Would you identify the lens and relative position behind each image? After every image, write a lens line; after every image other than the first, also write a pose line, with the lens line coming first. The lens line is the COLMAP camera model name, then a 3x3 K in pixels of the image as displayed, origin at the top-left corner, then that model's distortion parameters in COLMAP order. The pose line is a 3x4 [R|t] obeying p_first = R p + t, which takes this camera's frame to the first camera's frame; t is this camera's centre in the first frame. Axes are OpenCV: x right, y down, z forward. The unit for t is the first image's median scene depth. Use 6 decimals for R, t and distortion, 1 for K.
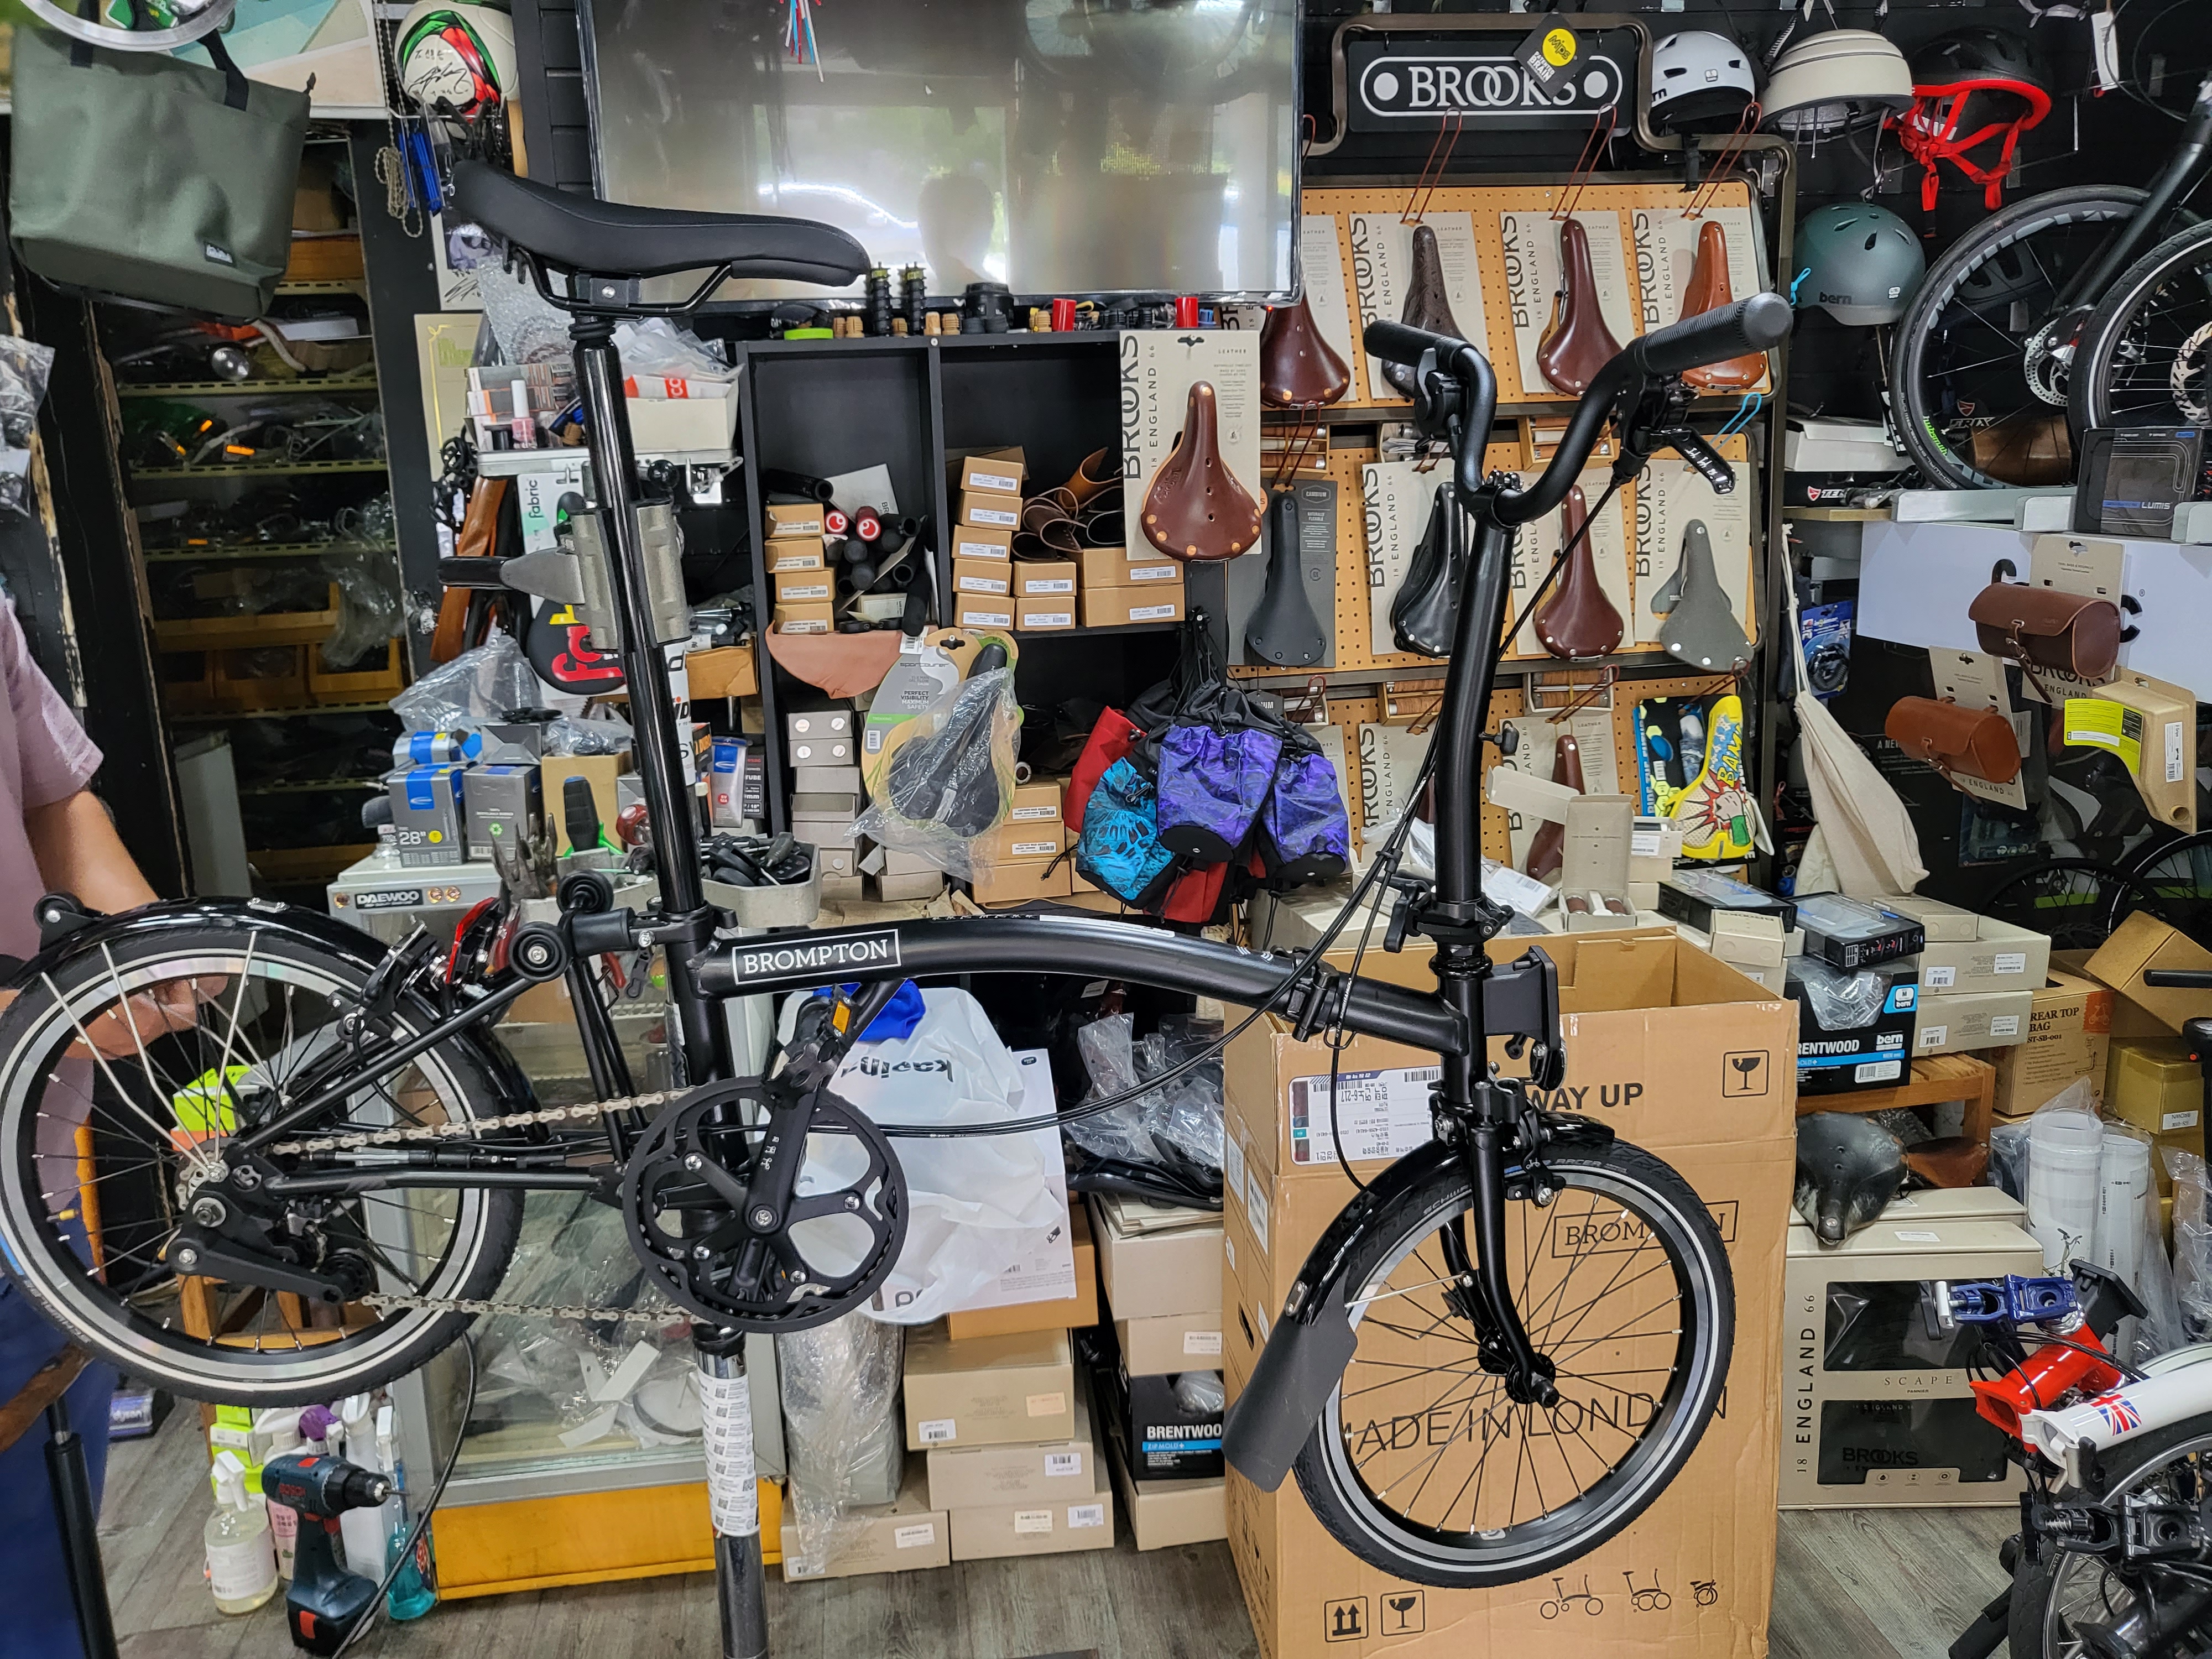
lens RADIAL K [[1832.4, 0, 1106.0], [0, 1832.4, 829.5], [0, 0, 1]] dist [-0.055736, 0.166696]
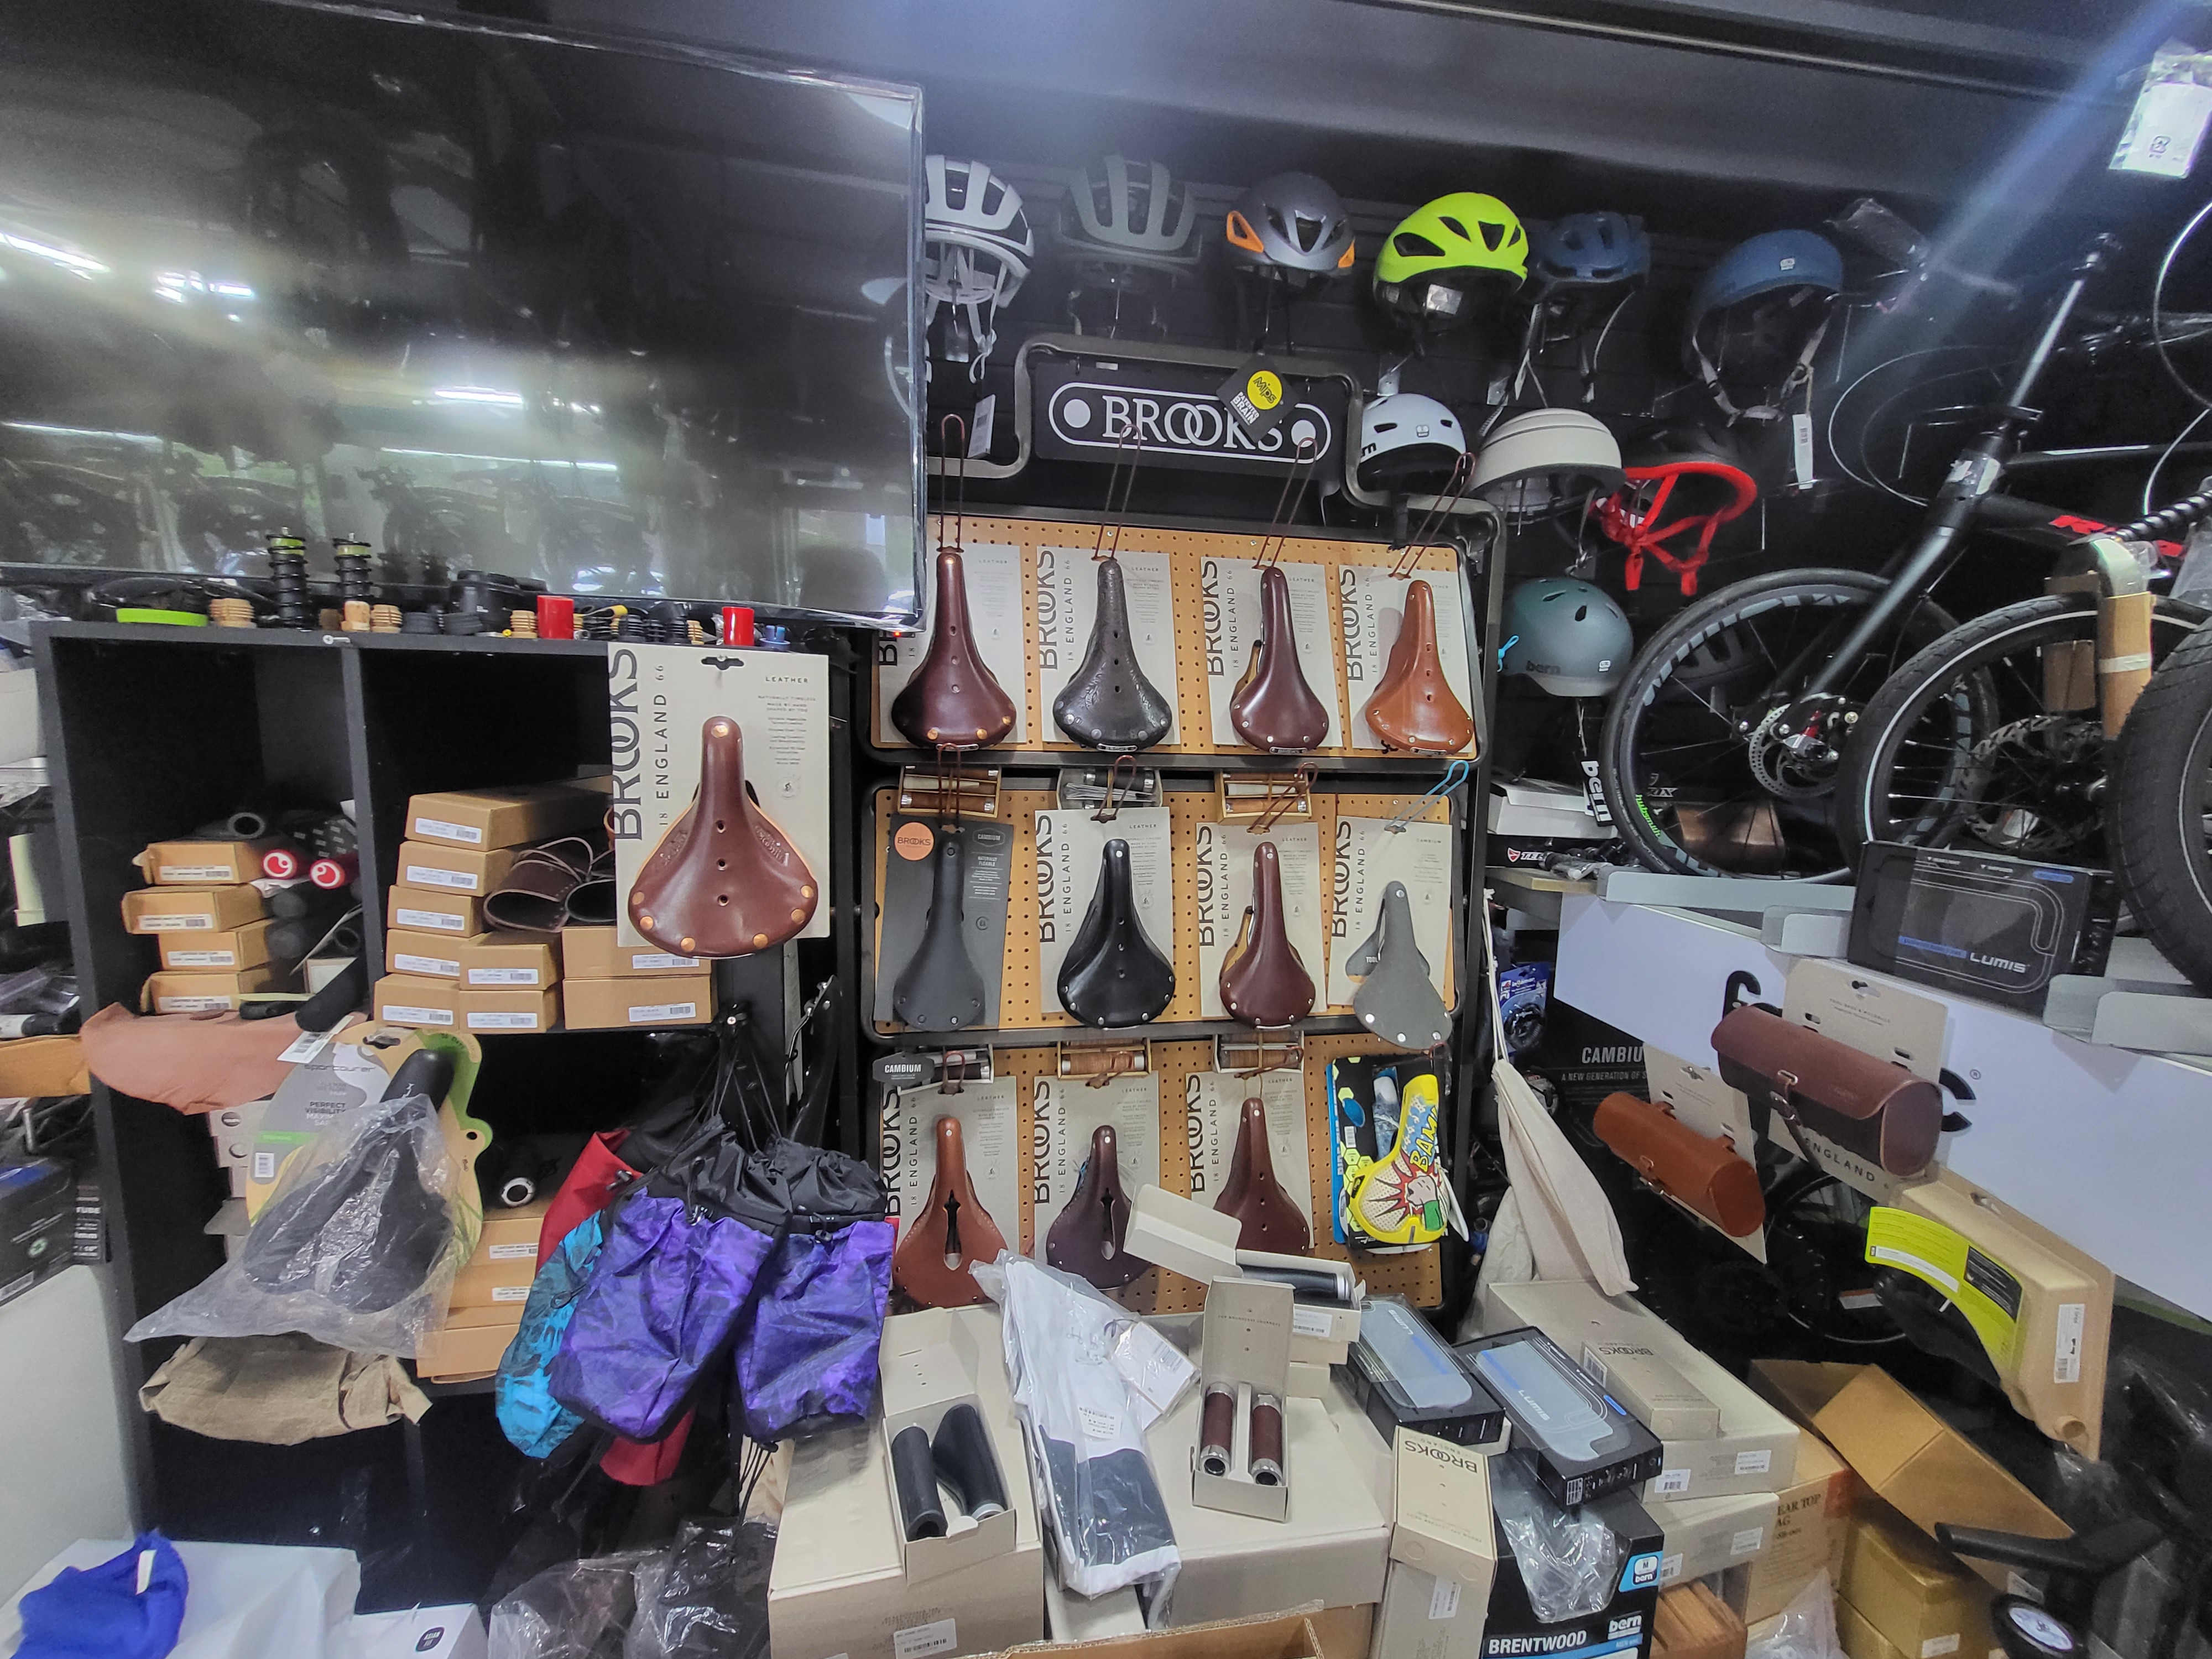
lens RADIAL K [[974.9, 0, 1106.0], [0, 974.9, 829.5], [0, 0, 1]] dist [0.000997, 0.000153]
pose [[0.998013, 0.062197, 0.010069, 0.170608], [-0.060797, 0.992588, -0.105225, -0.139585], [-0.016539, 0.104404, 0.994397, 0.507858]]
